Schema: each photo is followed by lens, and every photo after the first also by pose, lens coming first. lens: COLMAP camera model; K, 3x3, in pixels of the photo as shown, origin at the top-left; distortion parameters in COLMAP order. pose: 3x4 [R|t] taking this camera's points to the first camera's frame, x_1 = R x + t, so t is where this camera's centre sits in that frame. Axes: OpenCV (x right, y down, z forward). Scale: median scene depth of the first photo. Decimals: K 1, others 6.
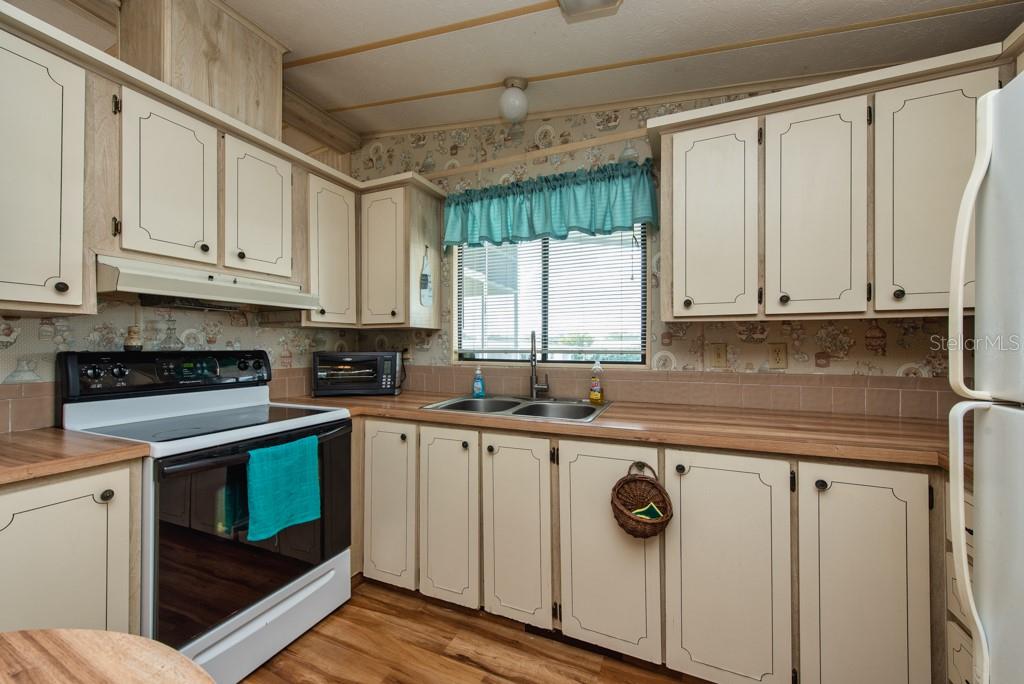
lens RADIAL K [[399.3, 0, 513.0], [0, 399.3, 343.5], [0, 0, 1]] dist [0.006256, -0.000658]
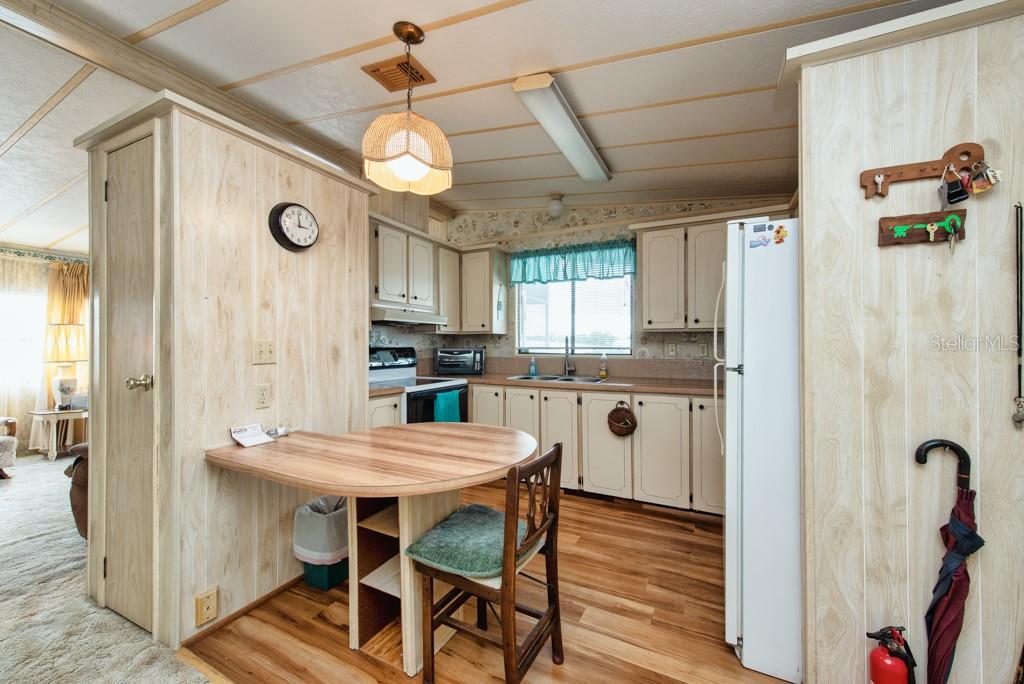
lens RADIAL K [[402.0, 0, 512.9], [0, 402.0, 343.4], [0, 0, 1]] dist [0.014343, -0.000190]
pose [[0.998689, -0.000192, -0.051186, -0.089766], [0.000213, 1.000000, 0.000413, 0.000123], [0.051186, -0.000424, 0.998689, -0.730459]]
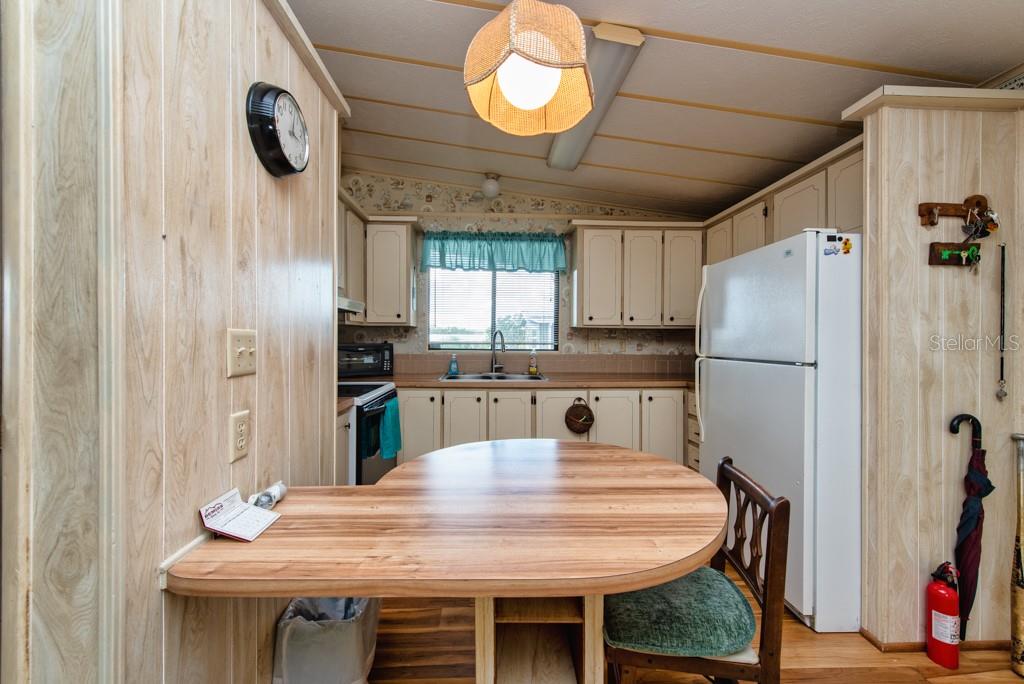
lens RADIAL K [[401.3, 0, 508.0], [0, 401.3, 340.8], [0, 0, 1]] dist [0.011454, -0.000276]
pose [[0.895137, 0.003976, 0.445773, -0.606154], [-0.007647, 0.999950, 0.006438, 0.000014], [-0.445725, -0.009172, 0.895123, -0.437190]]
